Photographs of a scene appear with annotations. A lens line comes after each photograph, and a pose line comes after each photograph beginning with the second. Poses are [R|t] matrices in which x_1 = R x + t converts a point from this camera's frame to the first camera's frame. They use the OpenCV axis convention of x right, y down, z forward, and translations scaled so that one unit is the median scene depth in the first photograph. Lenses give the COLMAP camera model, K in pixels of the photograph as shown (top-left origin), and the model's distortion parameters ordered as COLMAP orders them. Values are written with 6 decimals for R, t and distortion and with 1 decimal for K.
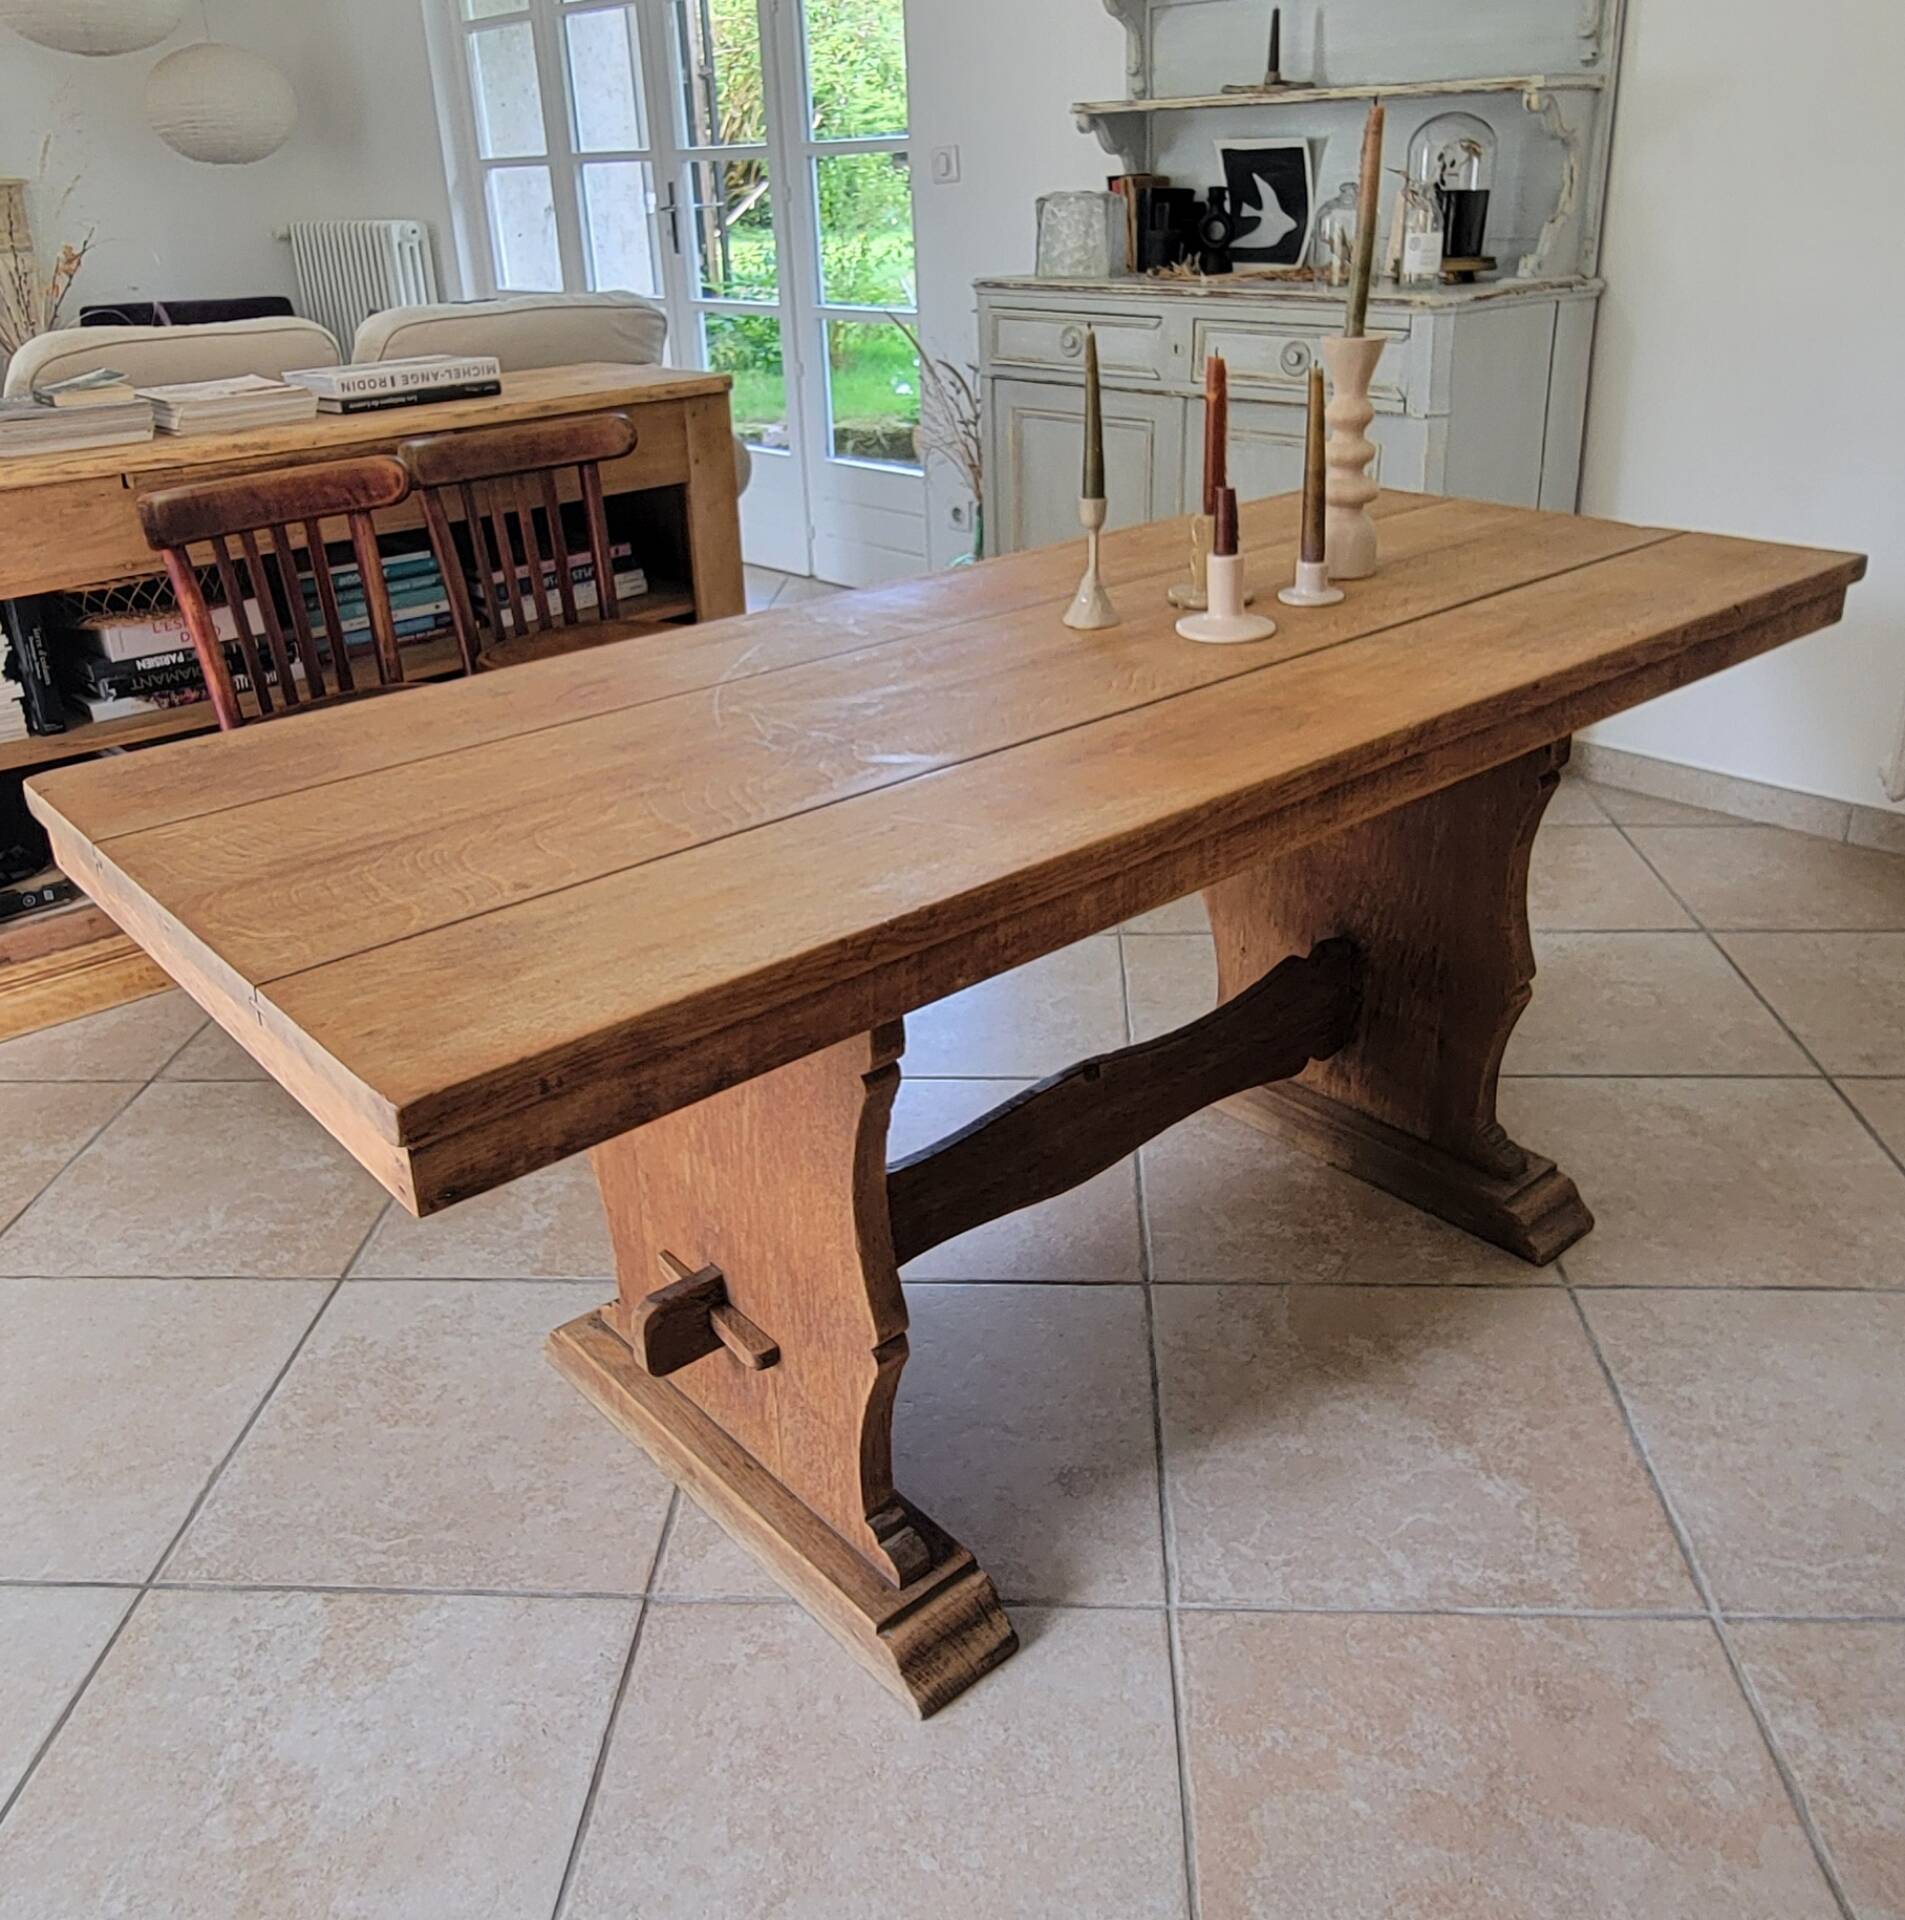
lens RADIAL K [[1704.1, 0, 946.5], [0, 1704.1, 865.4], [0, 0, 1]] dist [0.002662, -0.005423]
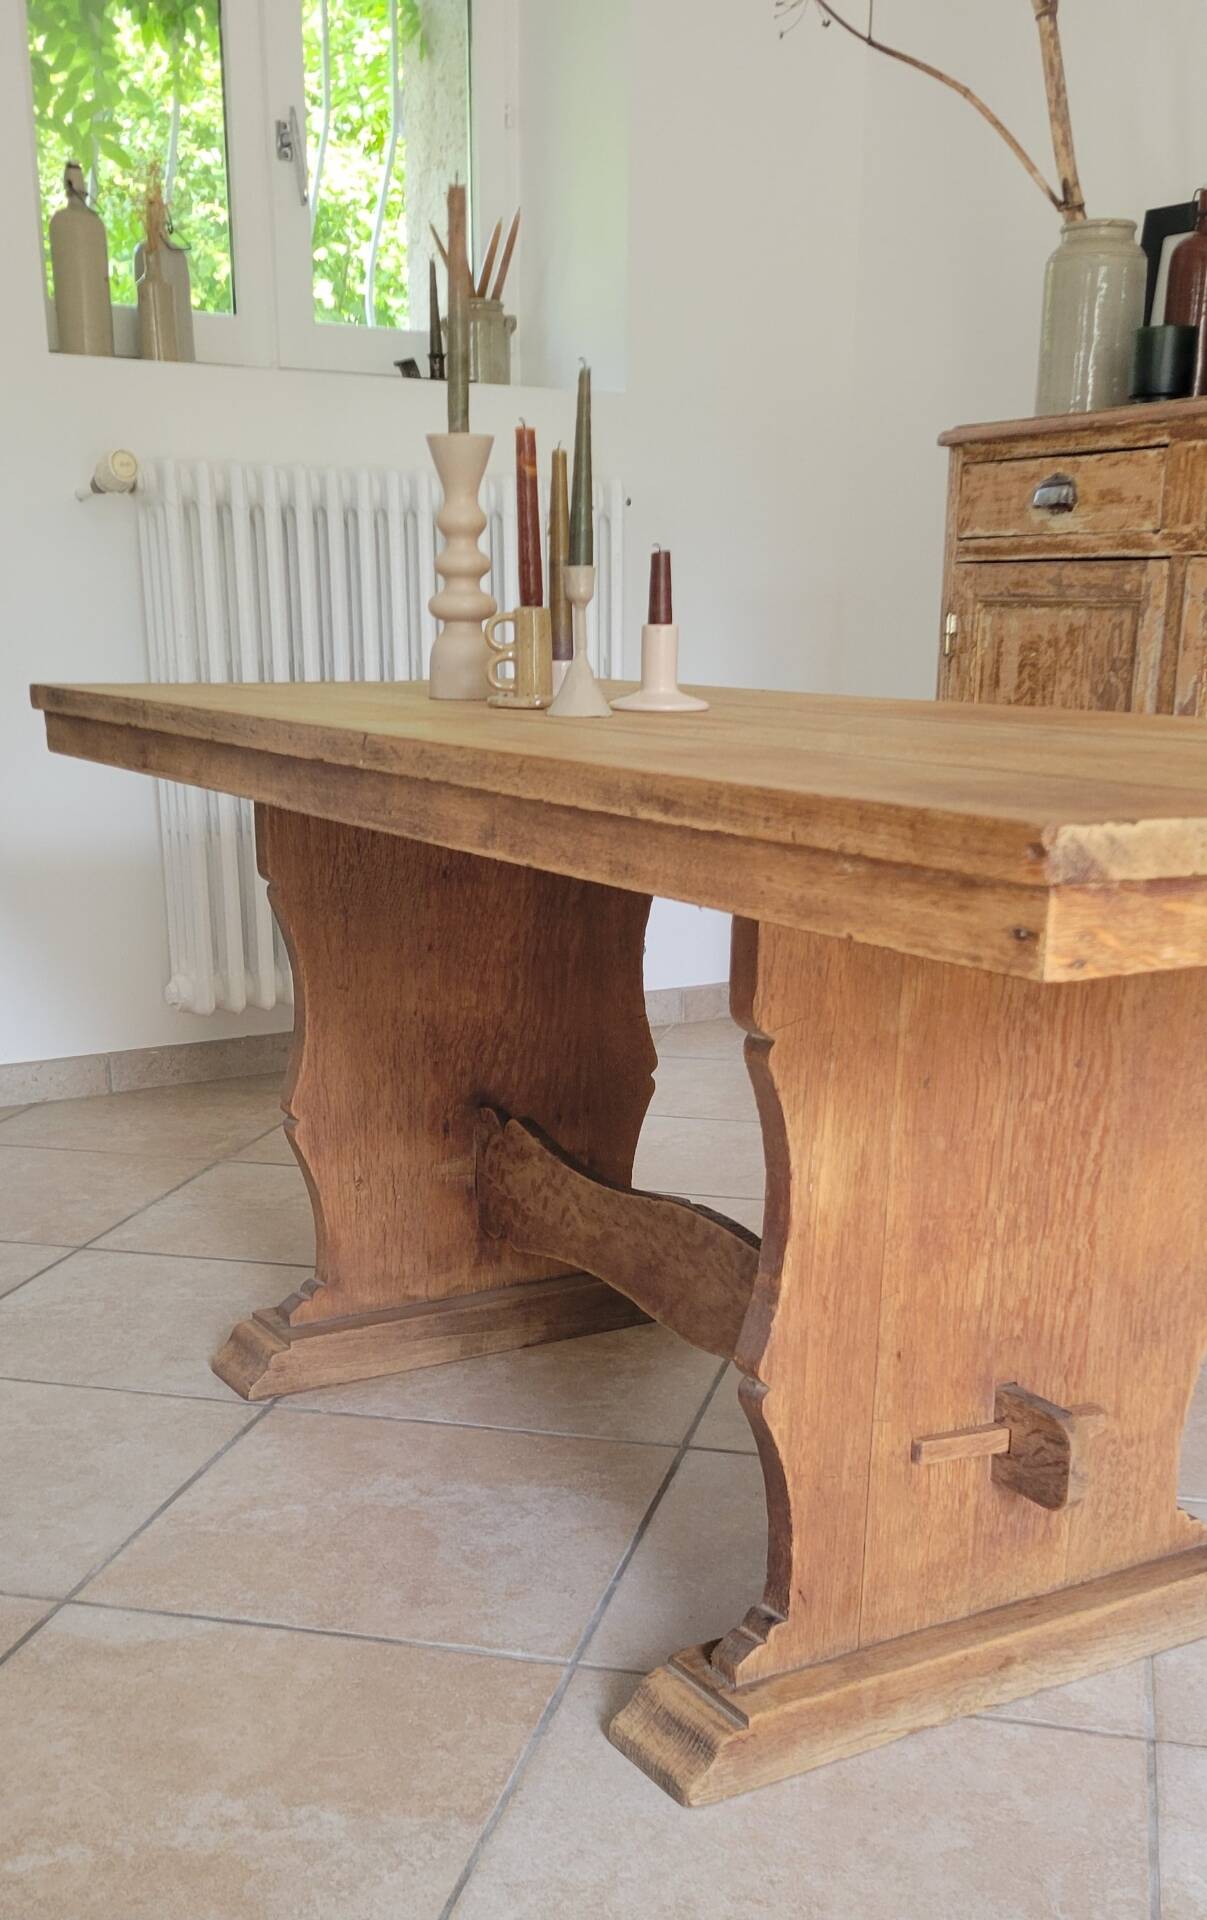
lens RADIAL K [[2001.2, 0, 602.1], [0, 2001.2, 1288.8], [0, 0, 1]] dist [0.046435, 0.000000]
pose [[0.184881, -0.289721, 0.939085, -1.142206], [0.369221, 0.906033, 0.206834, -0.097413], [-0.910766, 0.308490, 0.274479, 0.913390]]
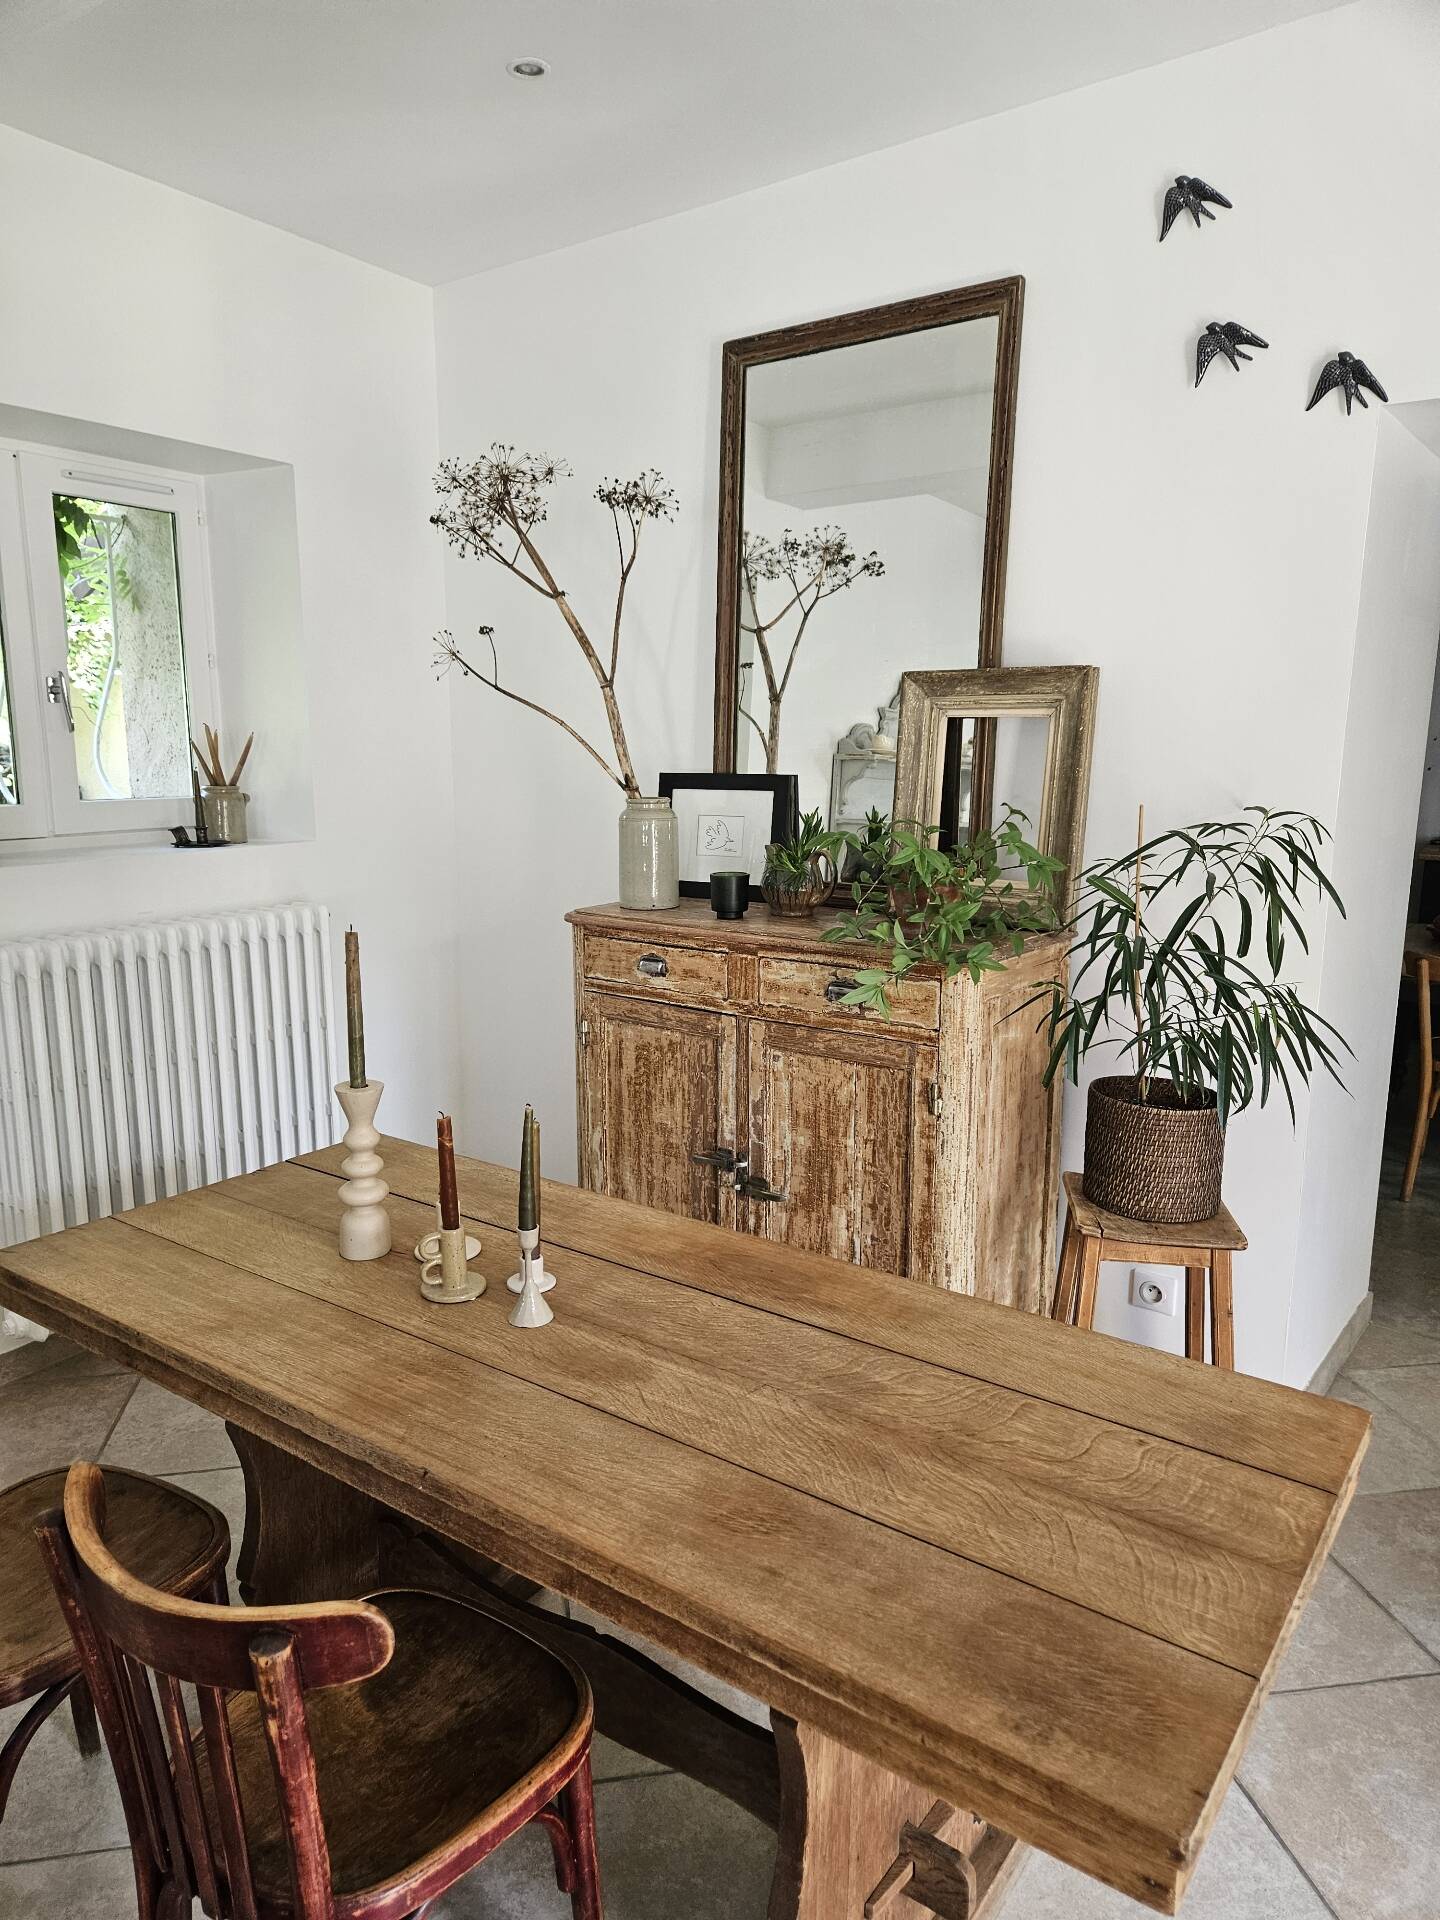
lens RADIAL K [[1281.9, 0, 698.0], [0, 1281.9, 970.6], [0, 0, 1]] dist [0.069530, -0.051444]
pose [[-0.219969, -0.148160, 0.964190, -0.968794], [0.382292, 0.896246, 0.224935, -0.626653], [-0.897478, 0.418081, -0.140506, 1.031887]]
